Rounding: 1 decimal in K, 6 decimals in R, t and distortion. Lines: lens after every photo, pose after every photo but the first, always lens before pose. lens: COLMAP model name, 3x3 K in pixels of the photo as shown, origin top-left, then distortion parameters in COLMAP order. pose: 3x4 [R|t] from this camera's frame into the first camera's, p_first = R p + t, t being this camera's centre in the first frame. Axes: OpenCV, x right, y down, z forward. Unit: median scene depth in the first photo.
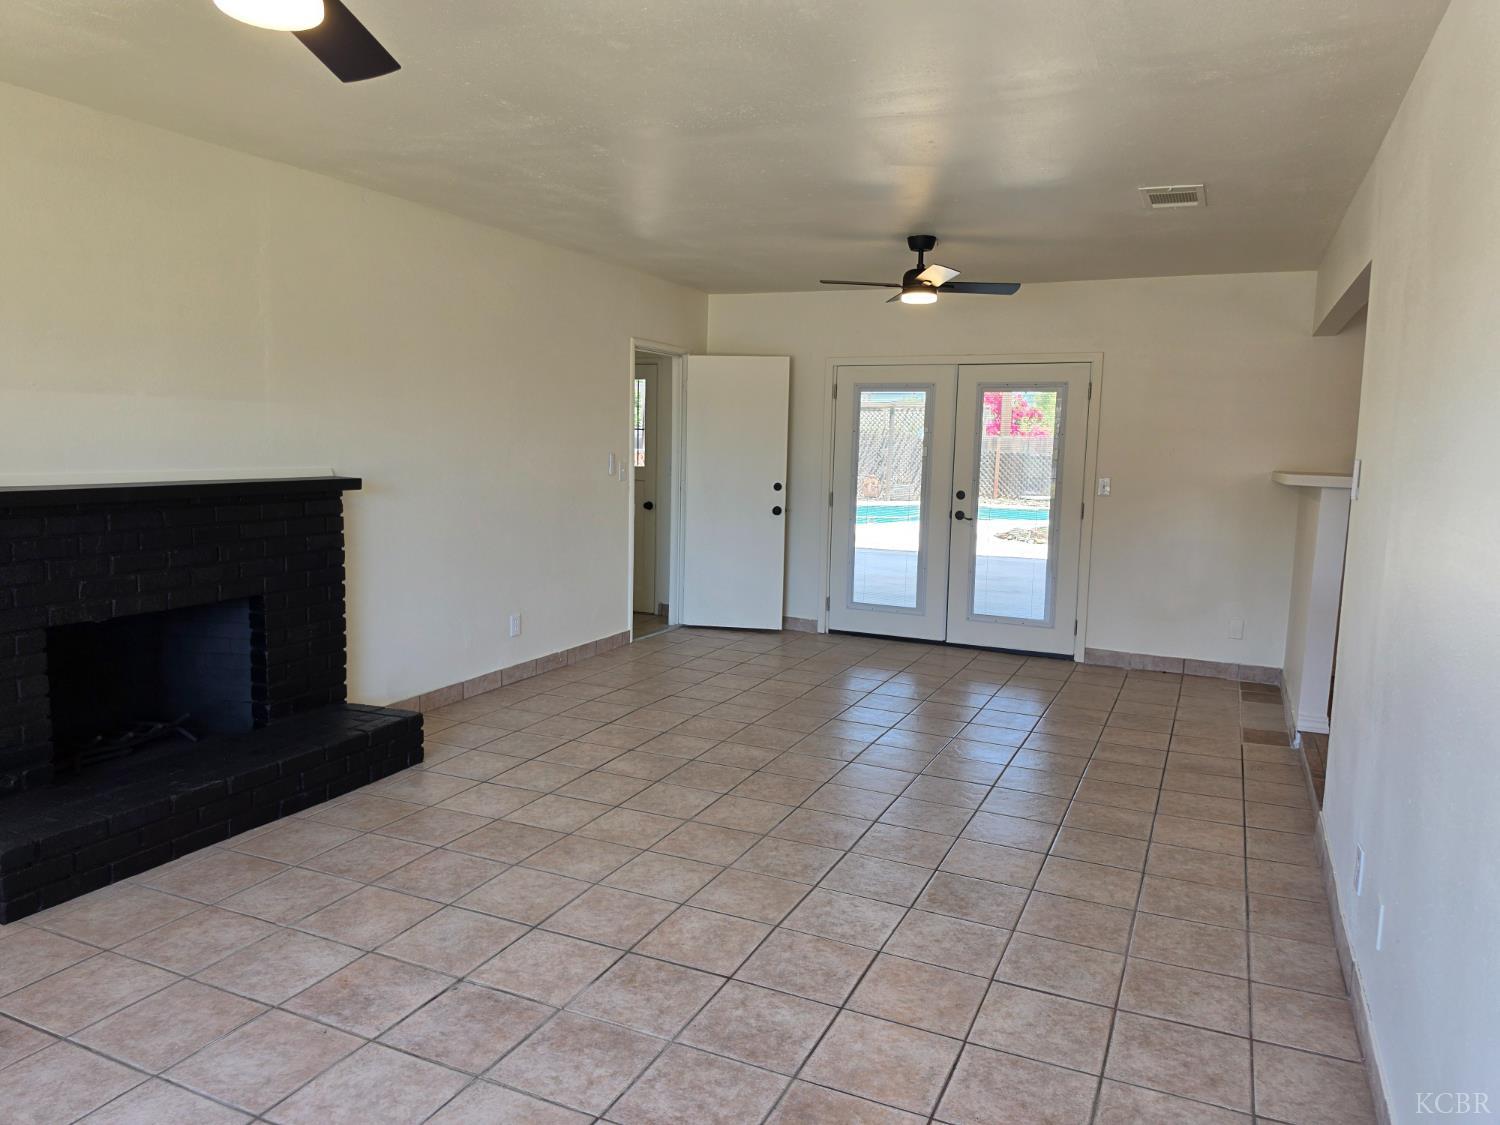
lens RADIAL K [[1039.2, 0, 752.8], [0, 1039.2, 563.6], [0, 0, 1]] dist [0.058427, -0.083760]
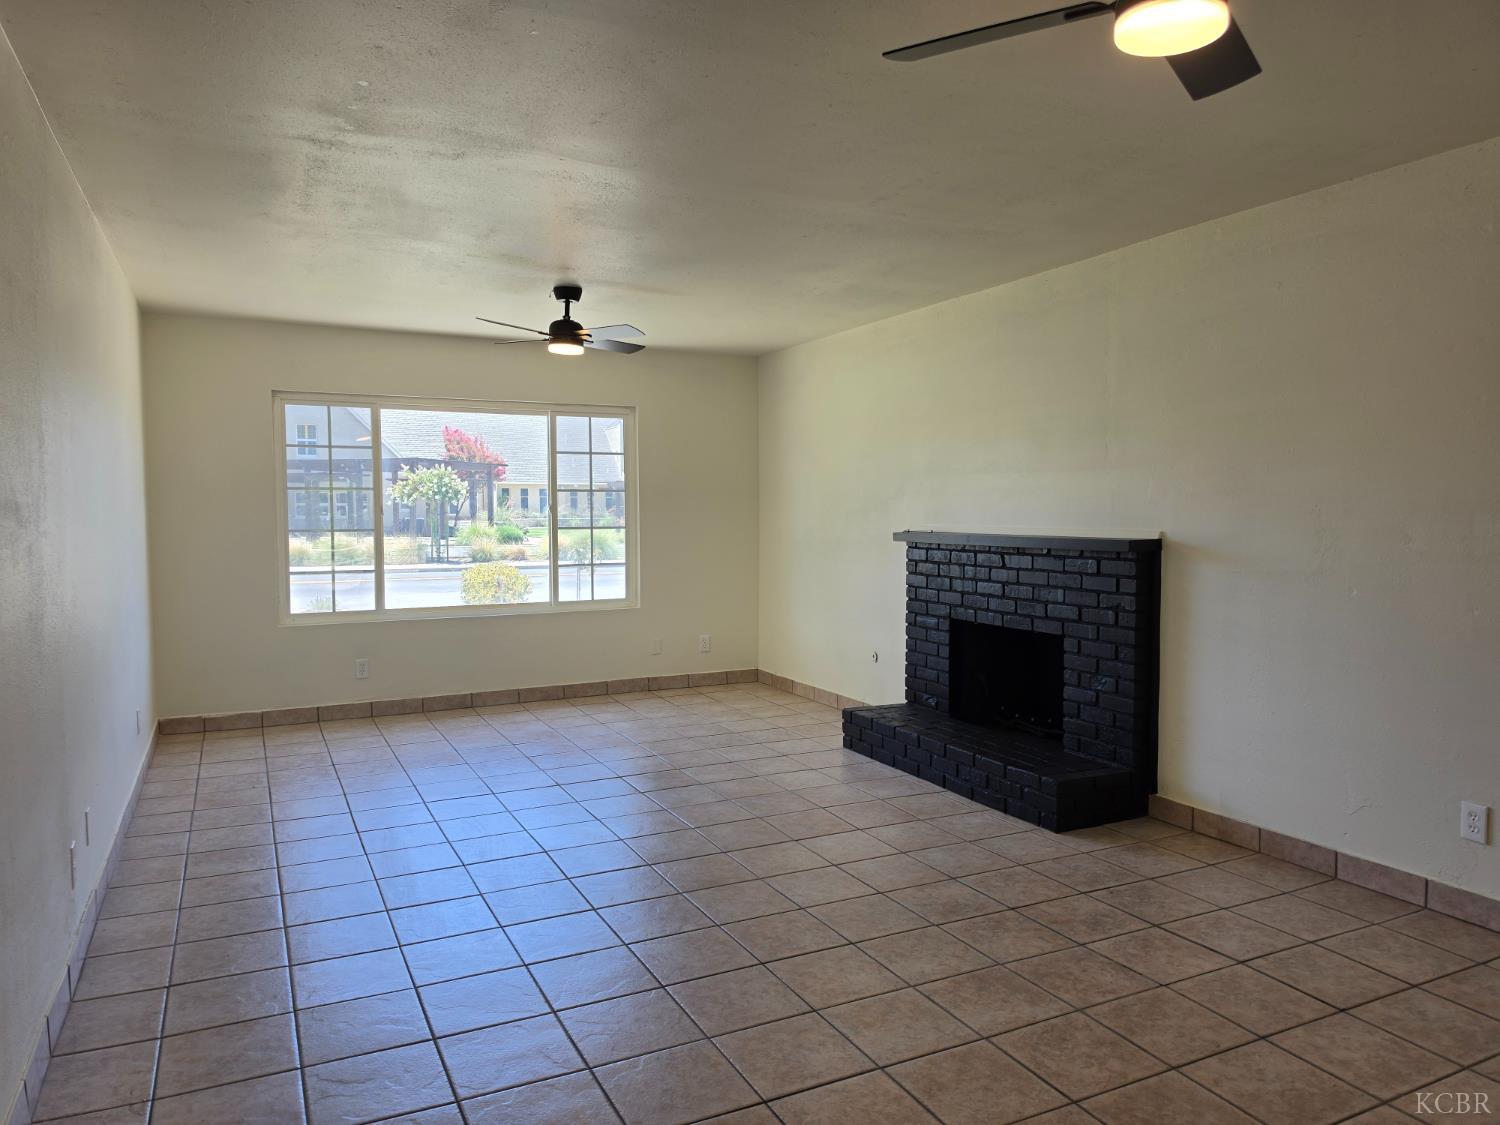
lens RADIAL K [[1039.2, 0, 746.6], [0, 1039.2, 555.4], [0, 0, 1]] dist [0.058427, -0.083760]
pose [[-0.655702, 0.009336, -0.754962, 0.558005], [-0.102405, 0.989584, 0.101178, -0.122360], [0.748043, 0.143654, -0.647916, 1.297529]]
